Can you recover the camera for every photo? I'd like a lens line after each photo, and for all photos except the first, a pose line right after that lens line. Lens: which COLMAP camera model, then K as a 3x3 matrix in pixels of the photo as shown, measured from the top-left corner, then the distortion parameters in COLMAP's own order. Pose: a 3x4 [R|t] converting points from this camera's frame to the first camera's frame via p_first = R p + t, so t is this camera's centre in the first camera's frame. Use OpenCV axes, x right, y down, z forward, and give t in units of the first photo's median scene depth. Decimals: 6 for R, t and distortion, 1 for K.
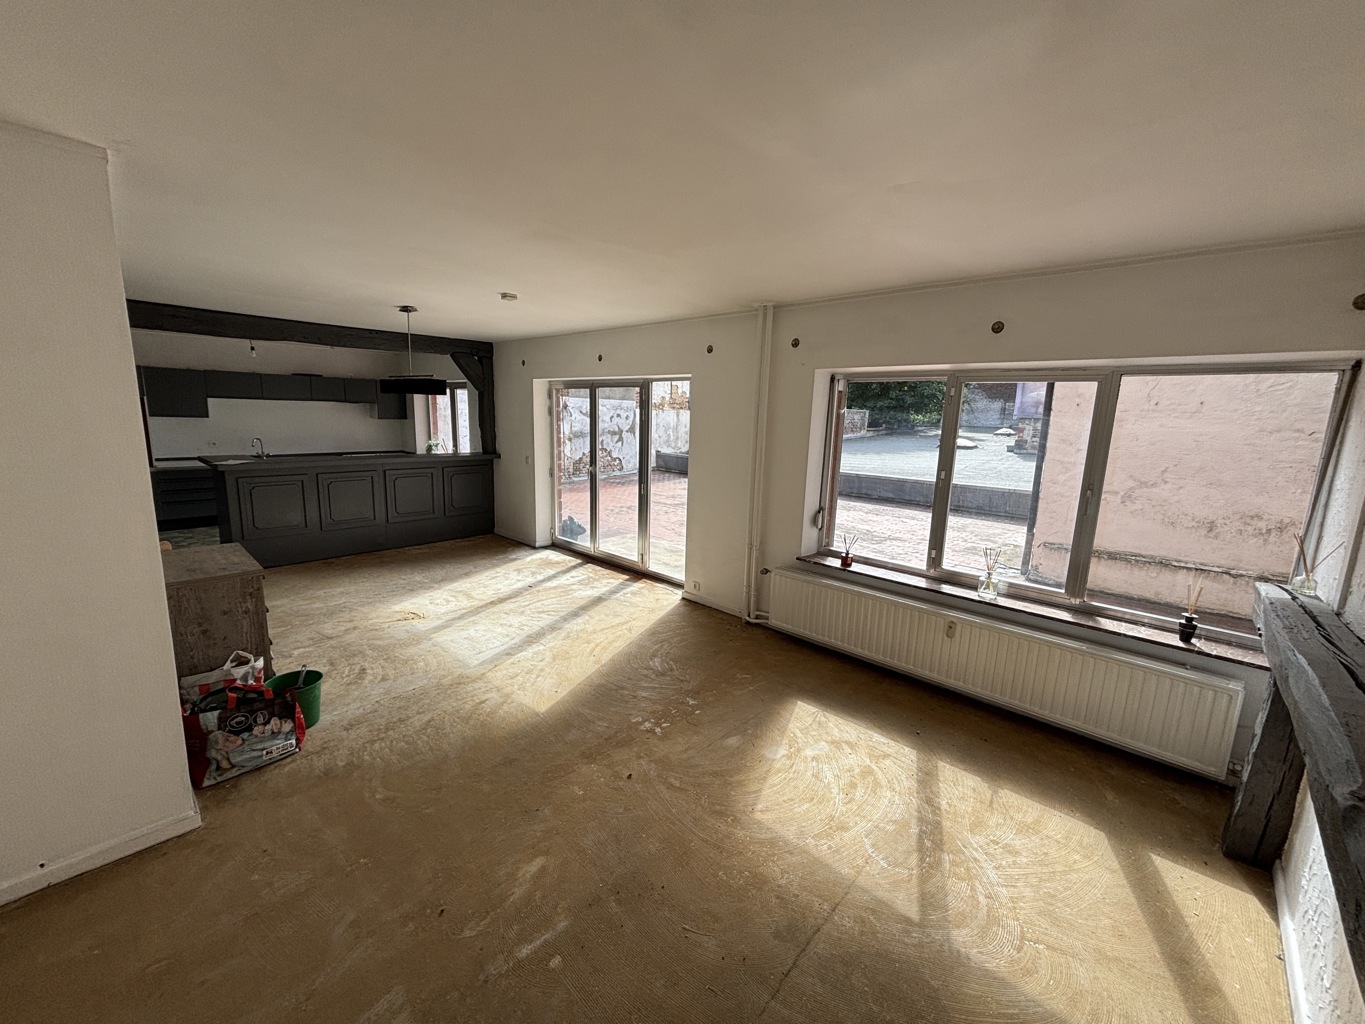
lens RADIAL K [[551.5, 0, 686.3], [0, 551.5, 513.8], [0, 0, 1]] dist [-0.000118, -0.000290]
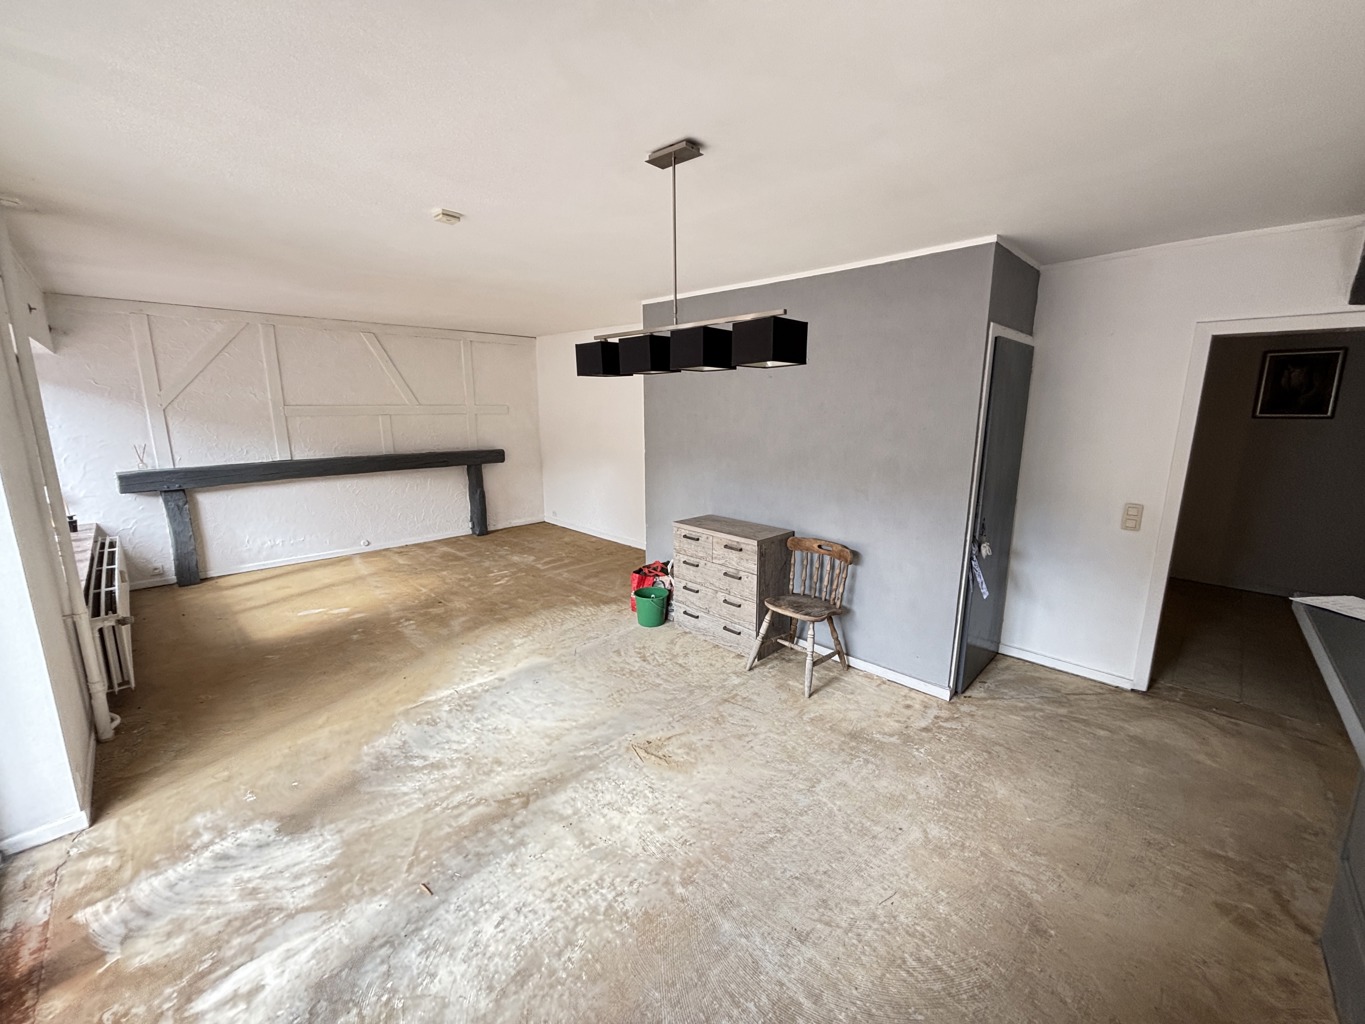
lens RADIAL K [[551.5, 0, 682.3], [0, 551.5, 506.7], [0, 0, 1]] dist [-0.000118, -0.000290]
pose [[-0.999099, -0.034964, 0.024072, -0.485692], [-0.023592, 0.928793, 0.369847, -0.260156], [-0.035289, 0.368945, -0.928781, 1.332022]]
